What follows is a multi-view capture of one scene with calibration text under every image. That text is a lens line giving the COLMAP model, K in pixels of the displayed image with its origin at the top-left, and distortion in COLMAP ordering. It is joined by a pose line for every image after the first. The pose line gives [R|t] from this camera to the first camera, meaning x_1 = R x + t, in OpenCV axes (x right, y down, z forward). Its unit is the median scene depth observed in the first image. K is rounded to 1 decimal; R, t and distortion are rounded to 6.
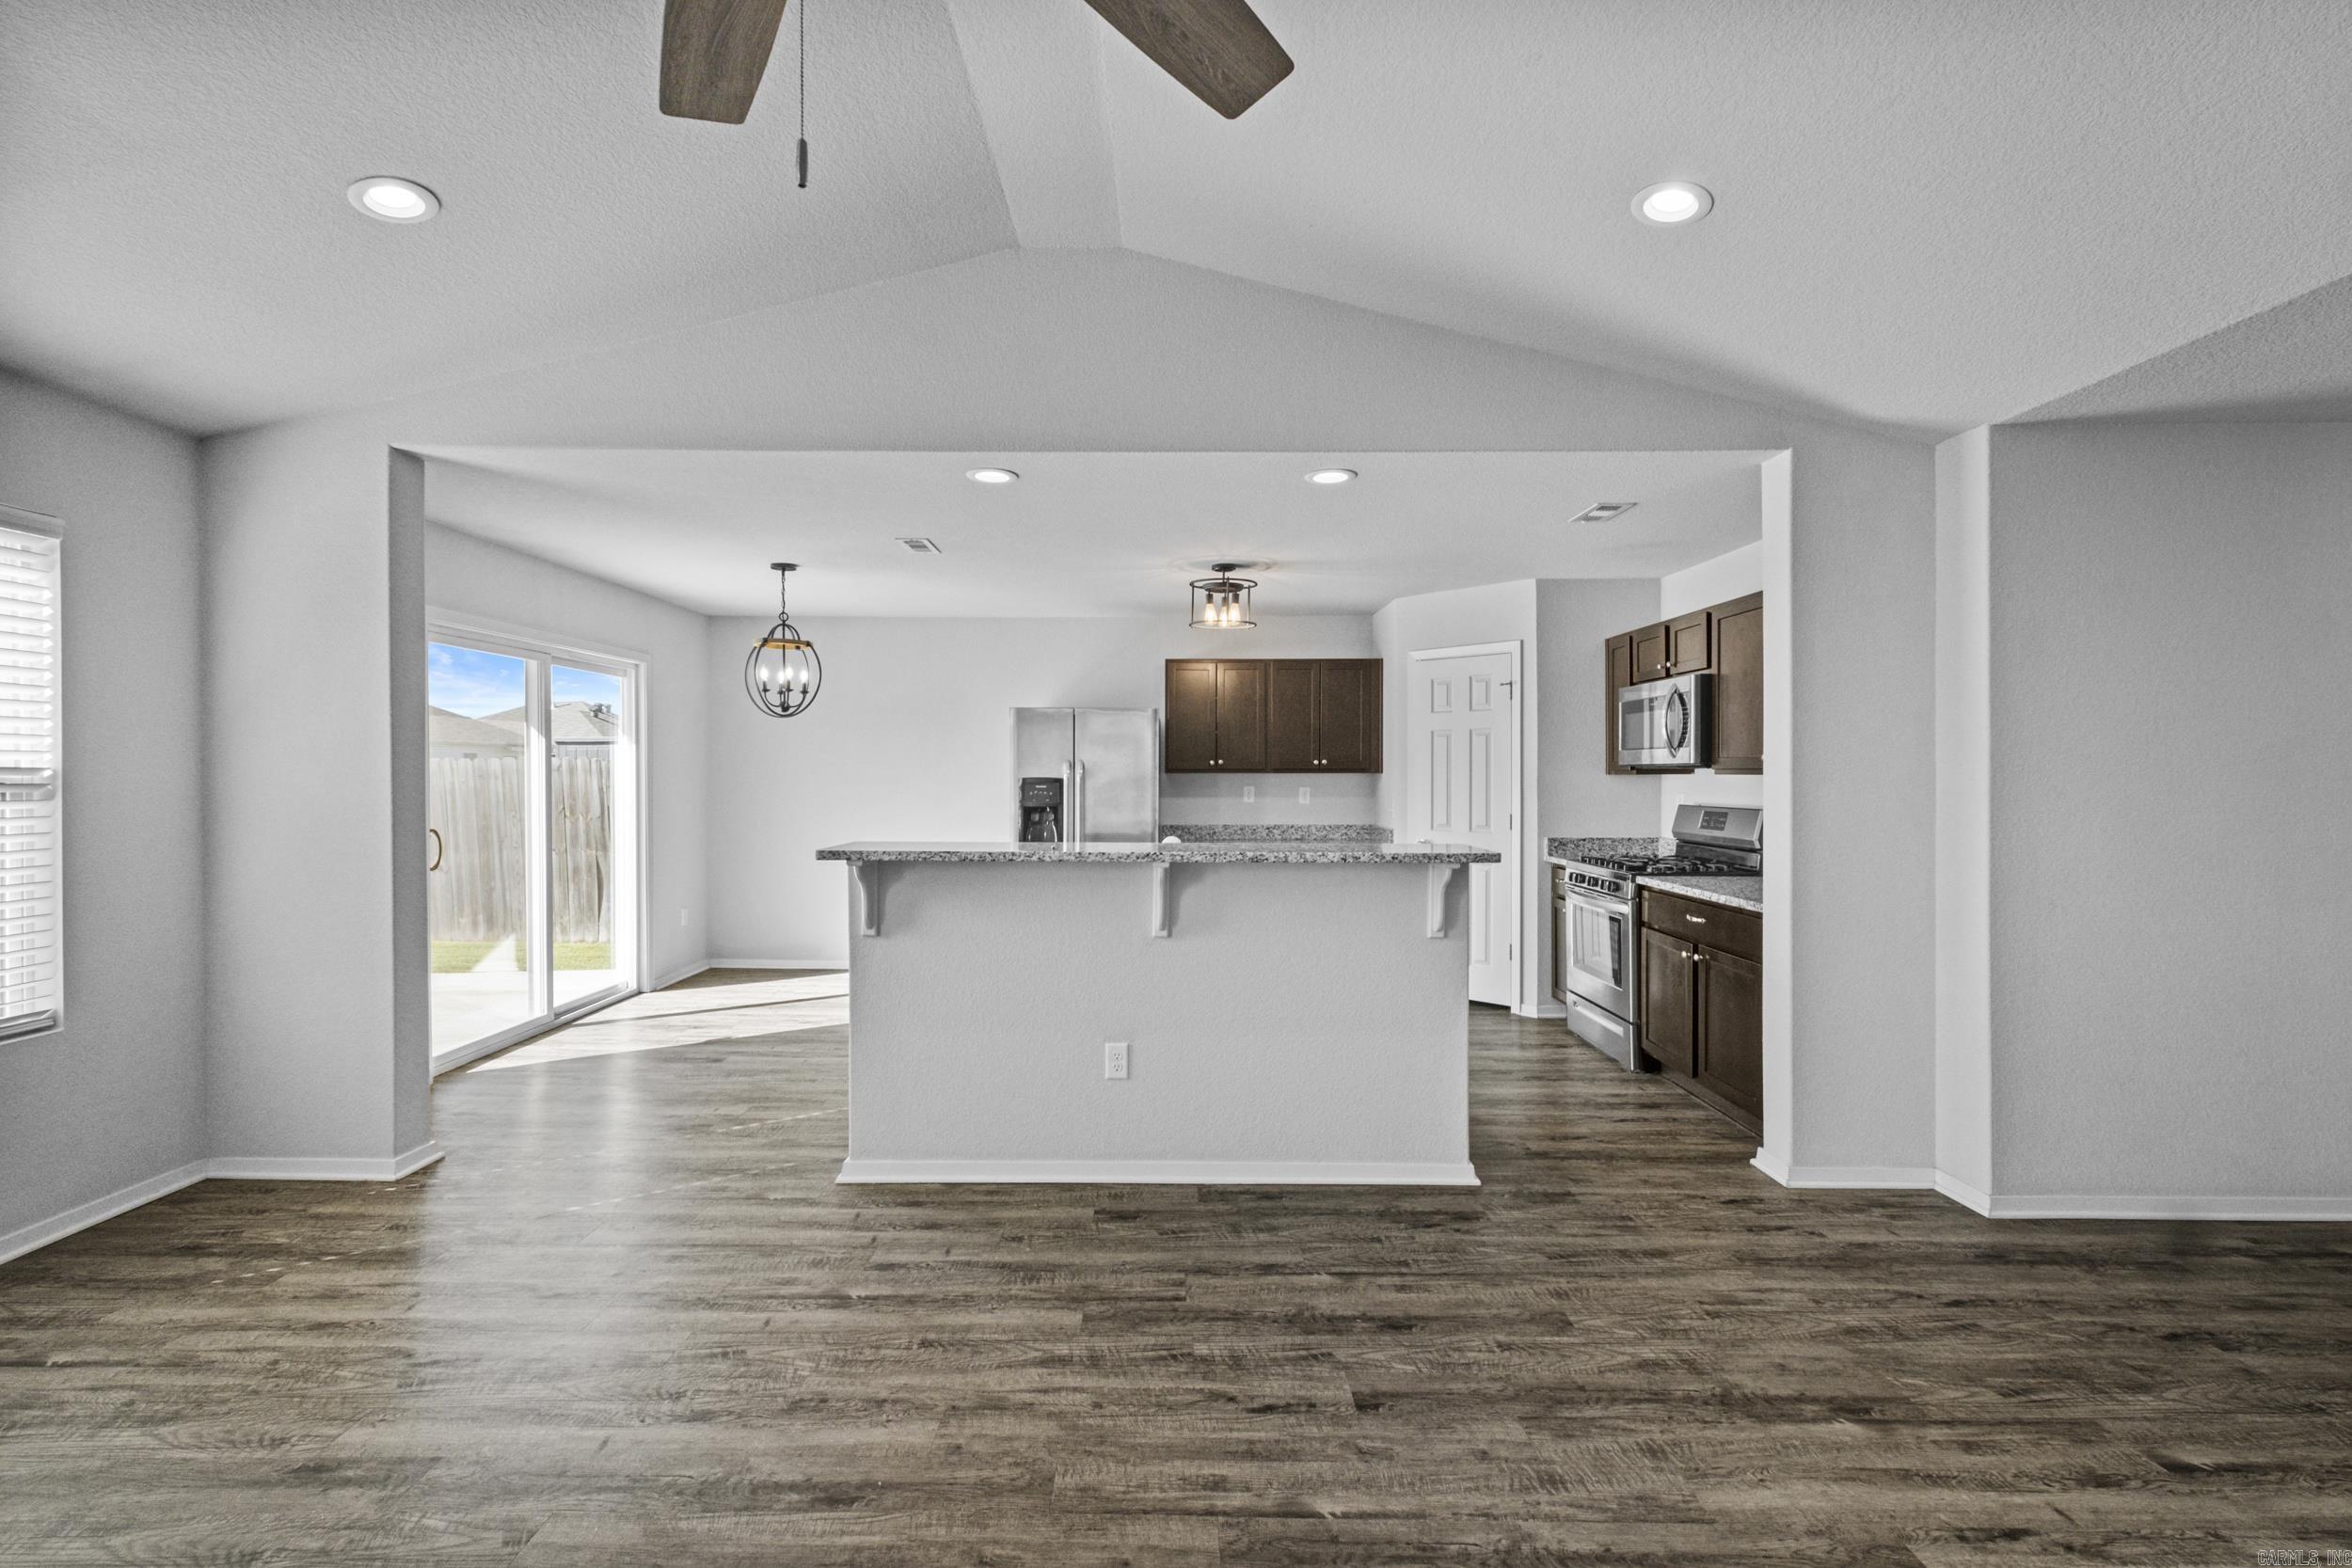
lens RADIAL K [[1018.7, 0, 1169.3], [0, 1018.7, 776.5], [0, 0, 1]] dist [0.008066, 0.000318]
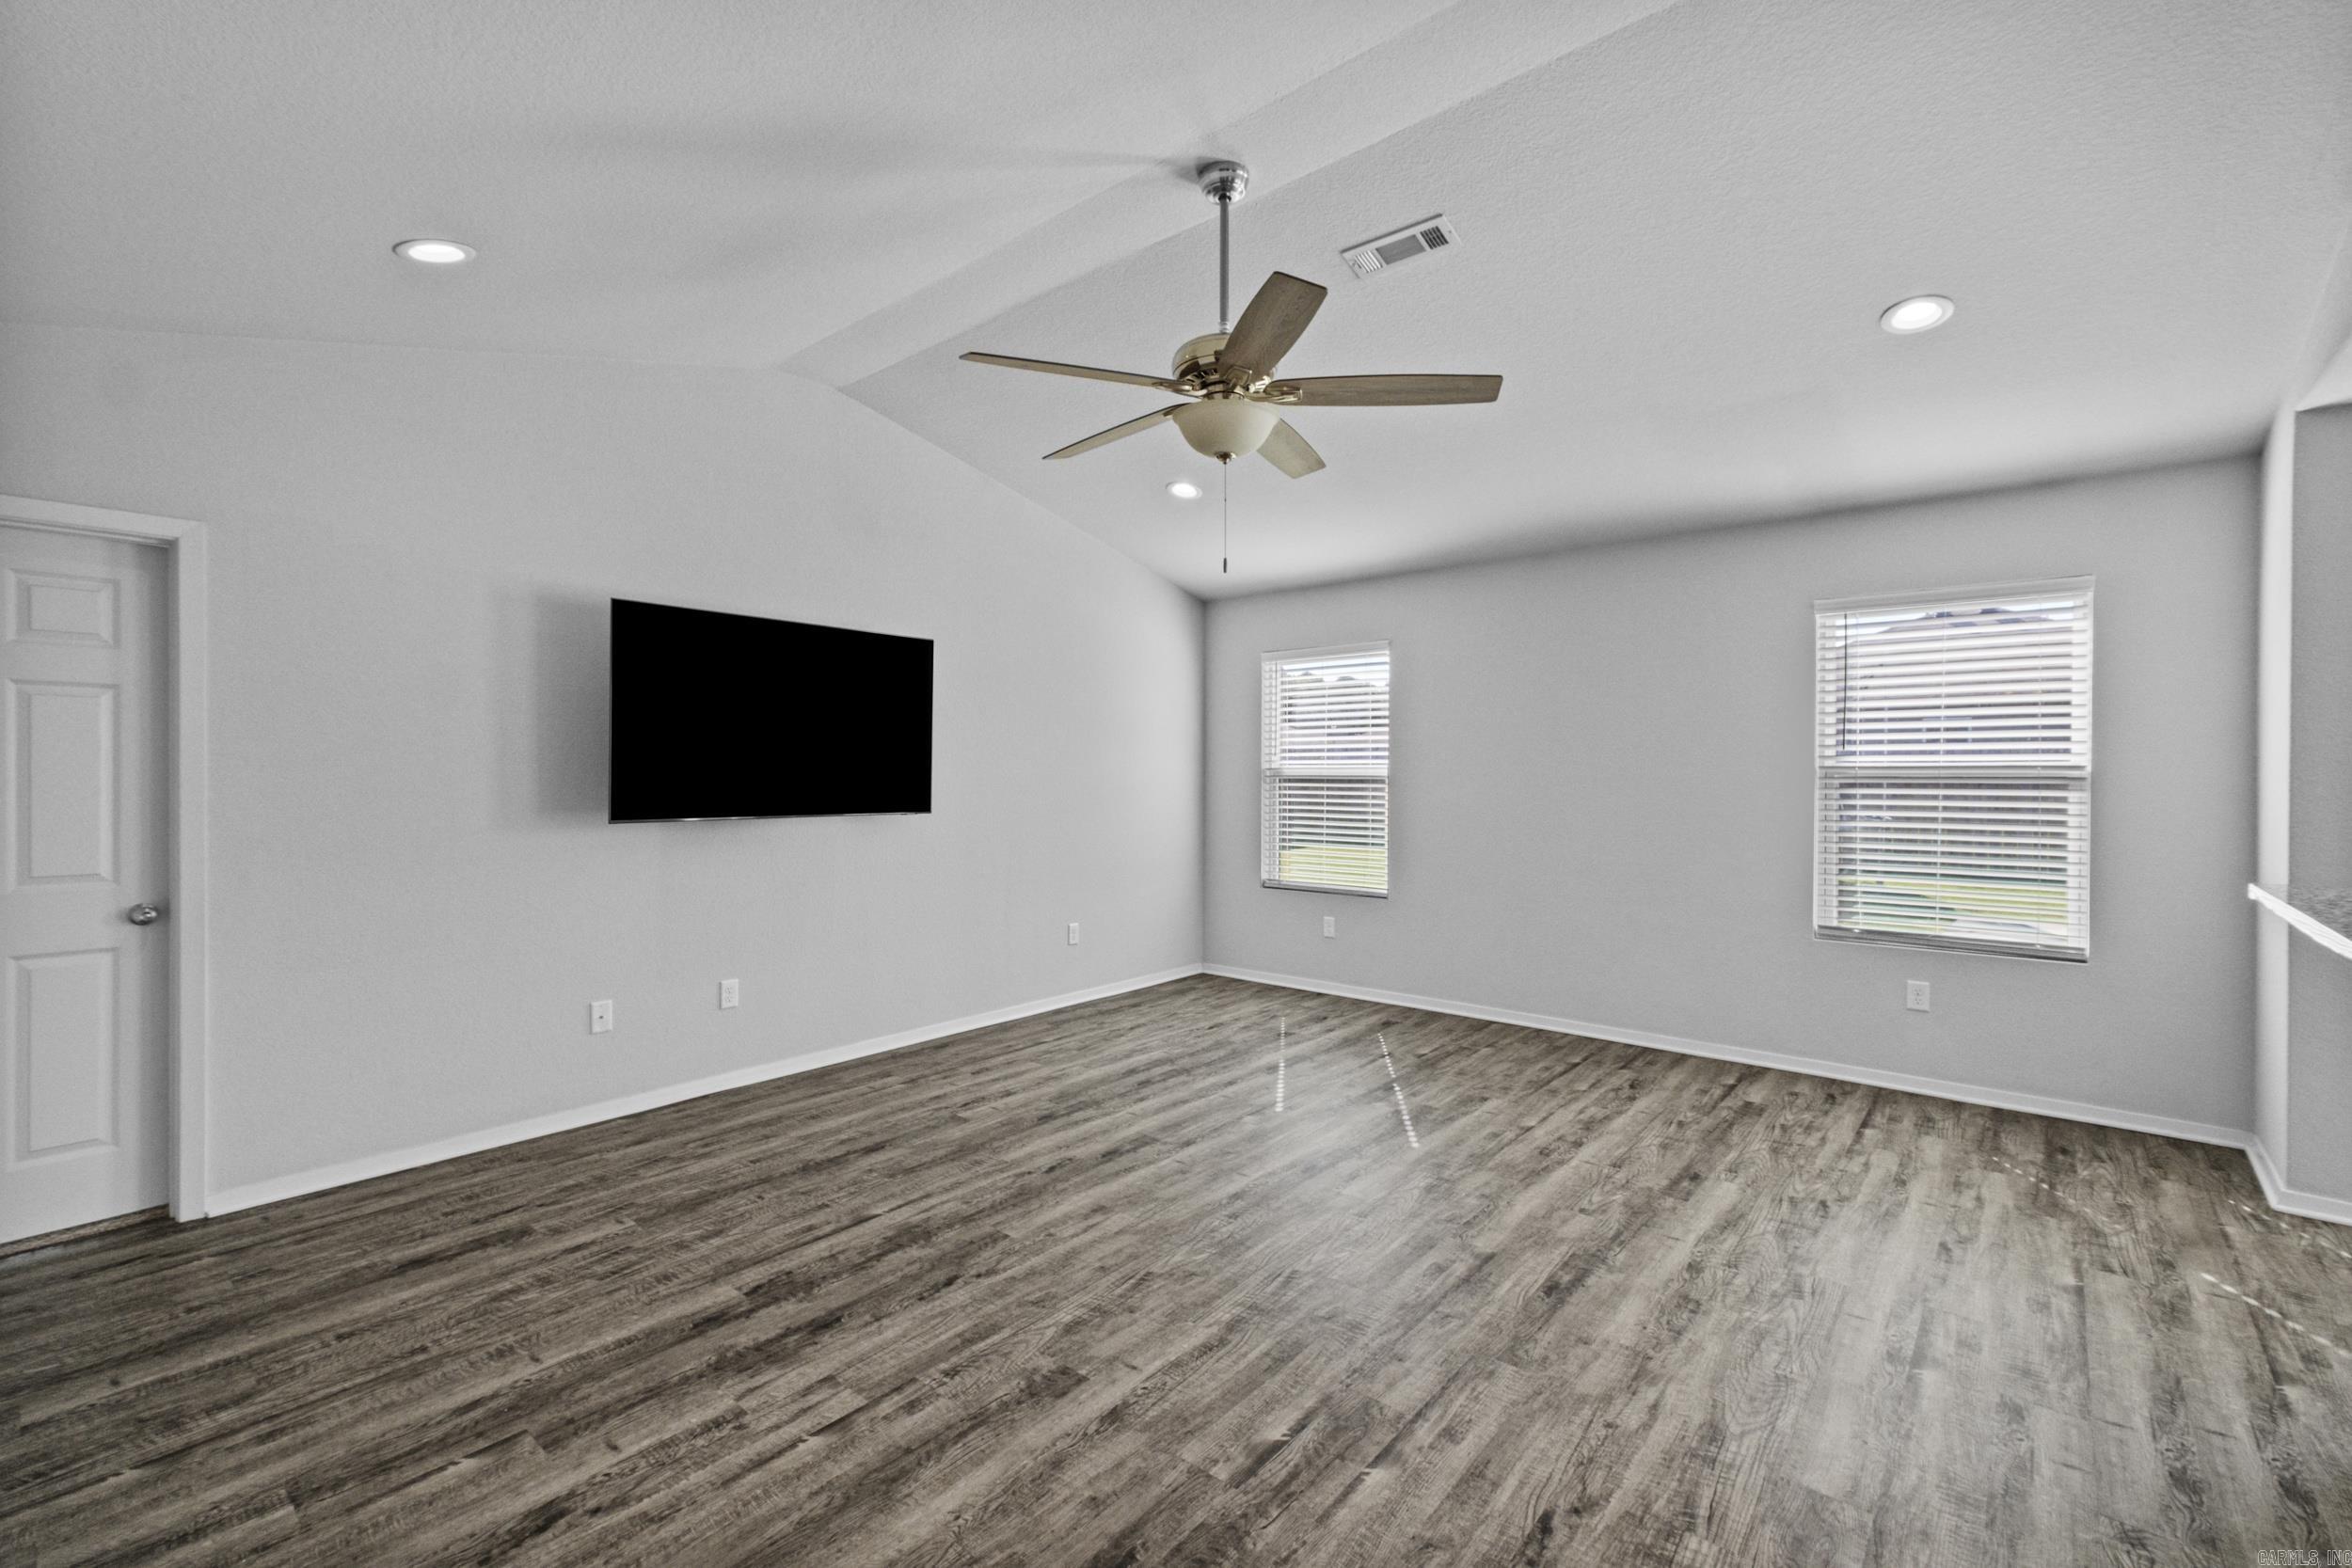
lens RADIAL K [[1018.7, 0, 1166.0], [0, 1018.7, 790.7], [0, 0, 1]] dist [0.008066, 0.000318]
pose [[-0.655245, 0.014531, -0.755277, 0.612849], [-0.002111, 0.999776, 0.021067, -0.002170], [0.755414, 0.015398, -0.655067, 0.864145]]
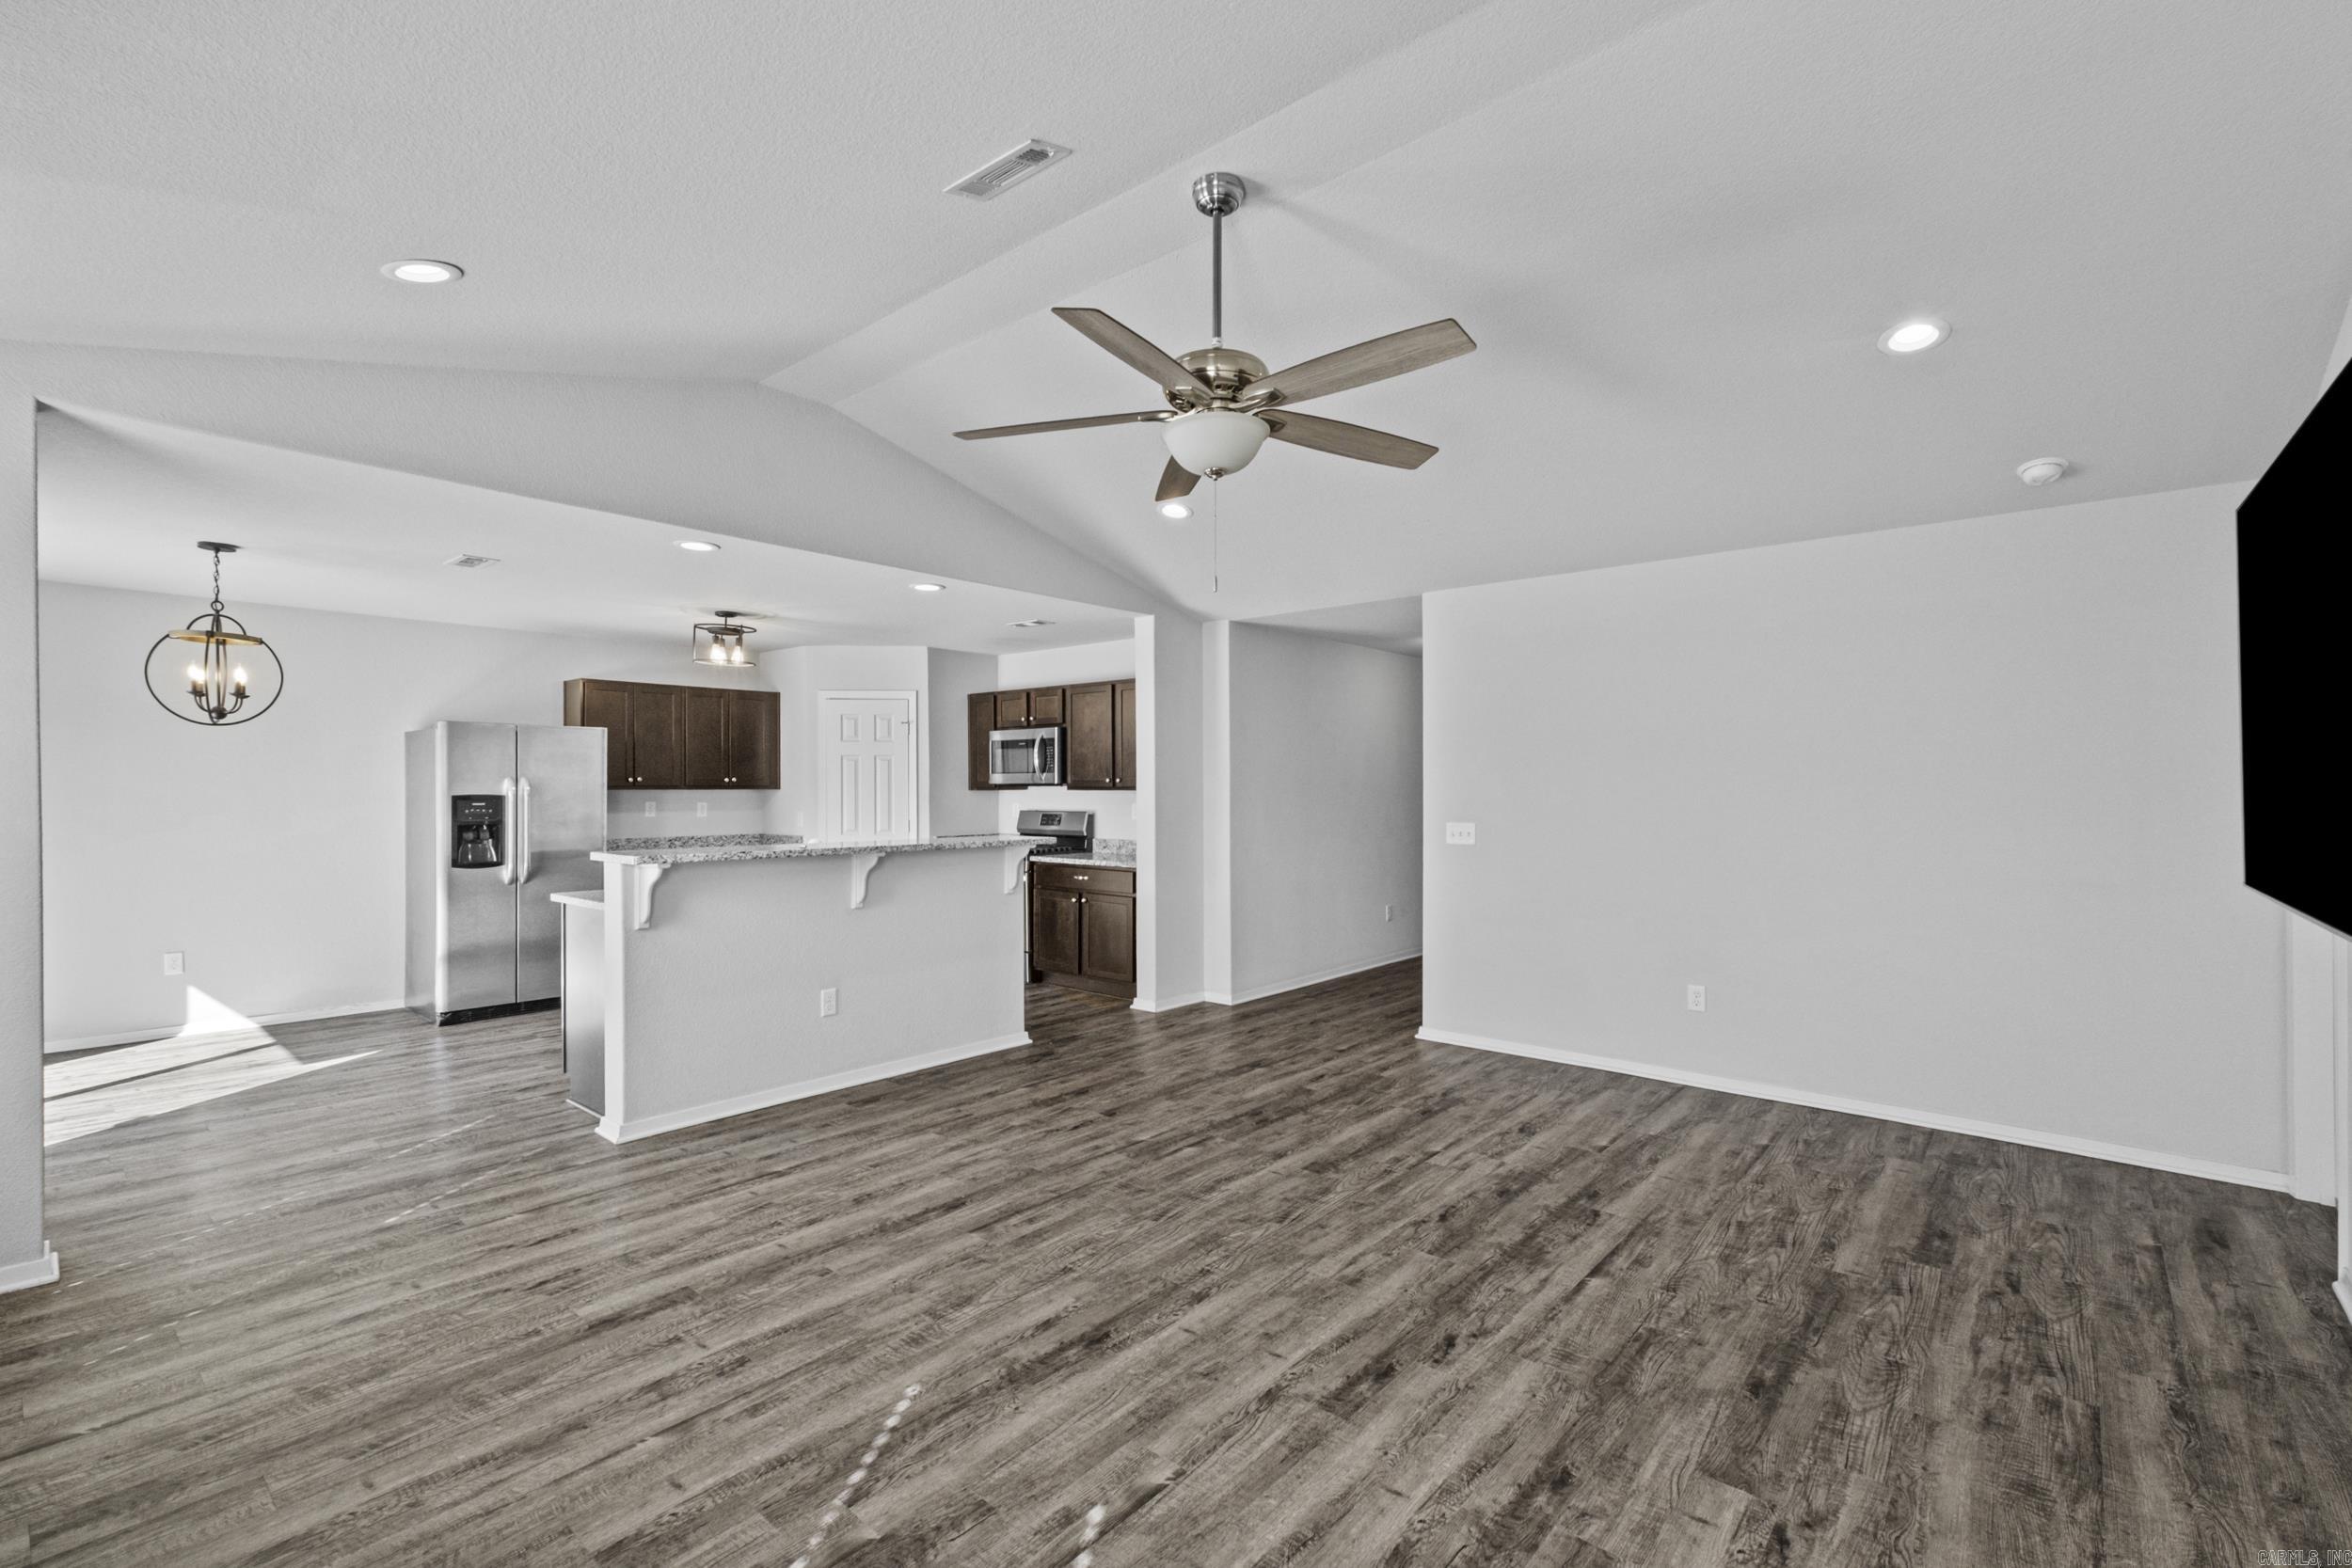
lens RADIAL K [[1018.7, 0, 1160.8], [0, 1018.7, 802.9], [0, 0, 1]] dist [0.008066, 0.000318]
pose [[0.659933, -0.011900, 0.751231, -0.803911], [0.001953, 0.999898, 0.014124, -0.007014], [-0.751322, -0.007854, 0.659889, -0.240045]]
